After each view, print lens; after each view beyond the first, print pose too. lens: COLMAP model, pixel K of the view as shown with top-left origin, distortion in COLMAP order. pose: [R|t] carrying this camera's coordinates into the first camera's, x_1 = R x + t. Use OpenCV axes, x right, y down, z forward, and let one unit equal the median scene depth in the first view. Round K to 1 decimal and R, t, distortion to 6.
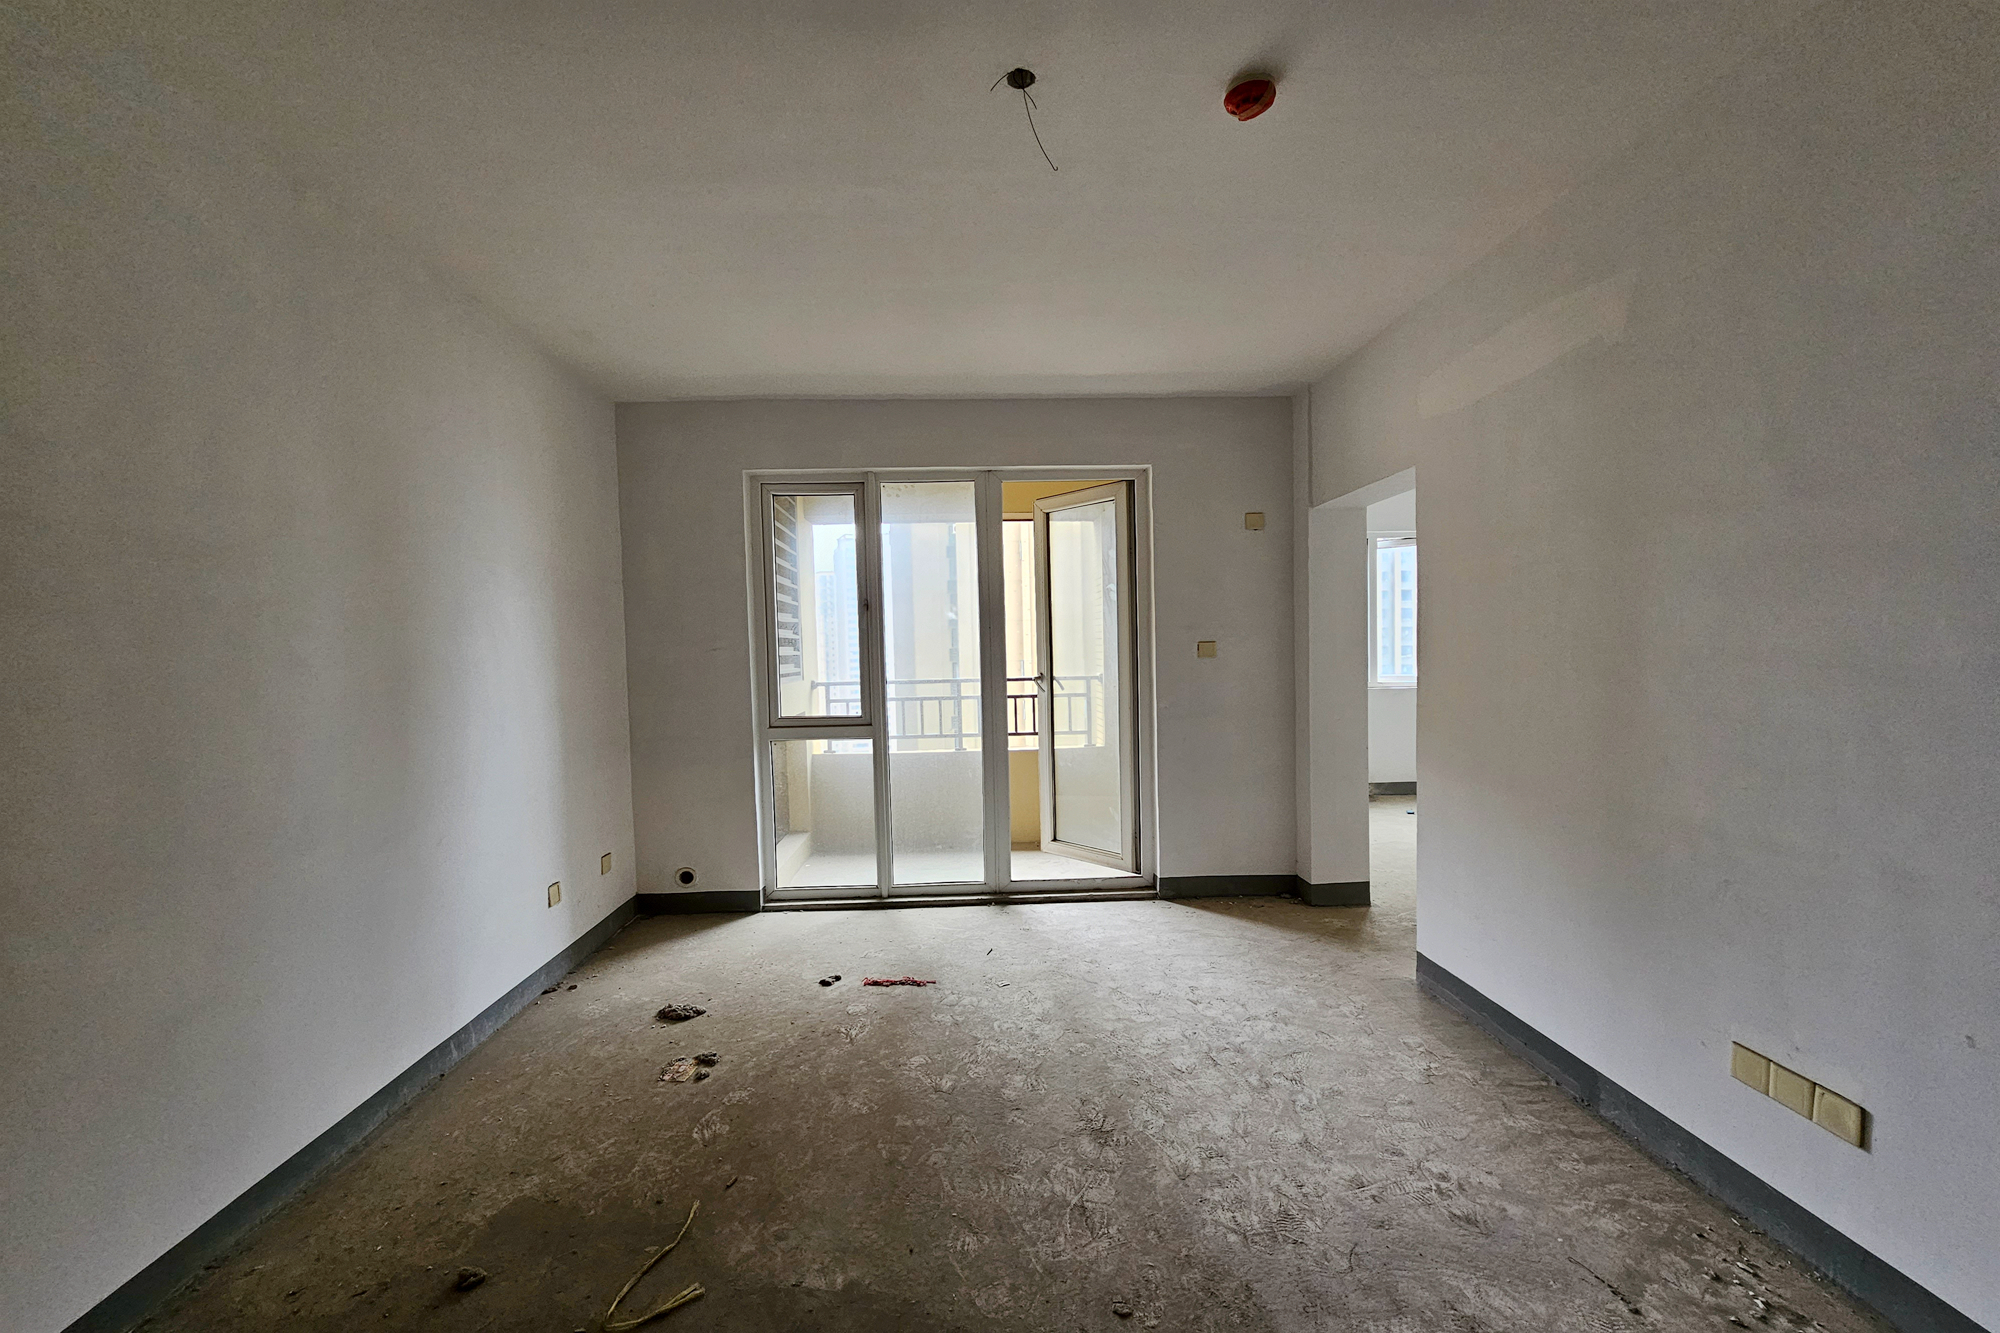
lens RADIAL K [[819.1, 0, 999.2], [0, 819.1, 664.2], [0, 0, 1]] dist [-0.004254, 0.001812]
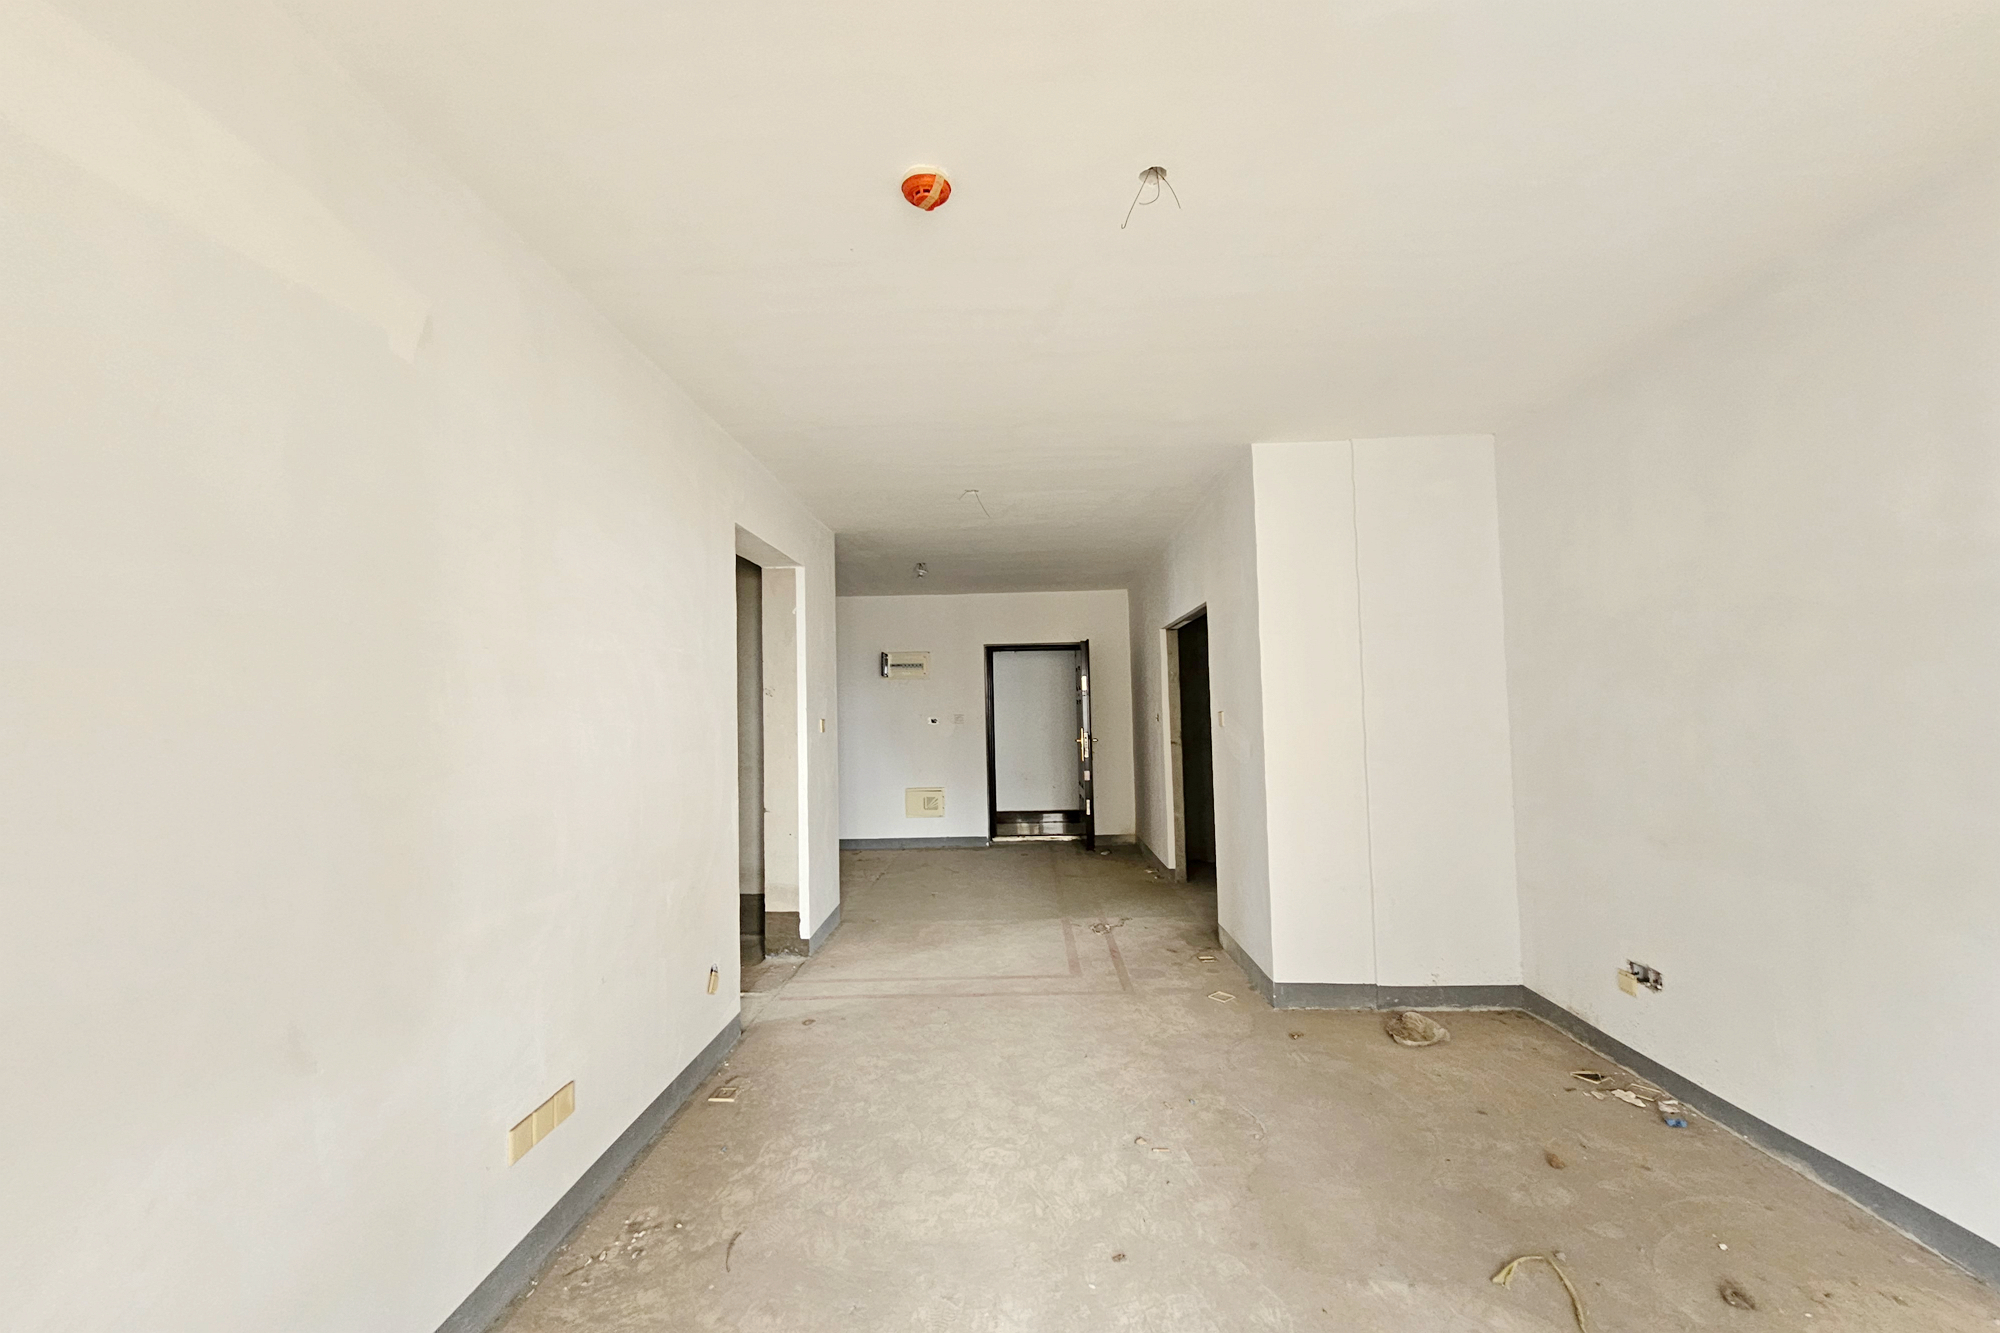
lens RADIAL K [[819.1, 0, 1001.5], [0, 819.1, 665.9], [0, 0, 1]] dist [-0.004254, 0.001812]
pose [[-0.997331, 0.043140, 0.058905, 0.200640], [0.041189, 0.998575, -0.033947, -0.066654], [-0.060285, -0.031430, -0.997686, 2.078247]]
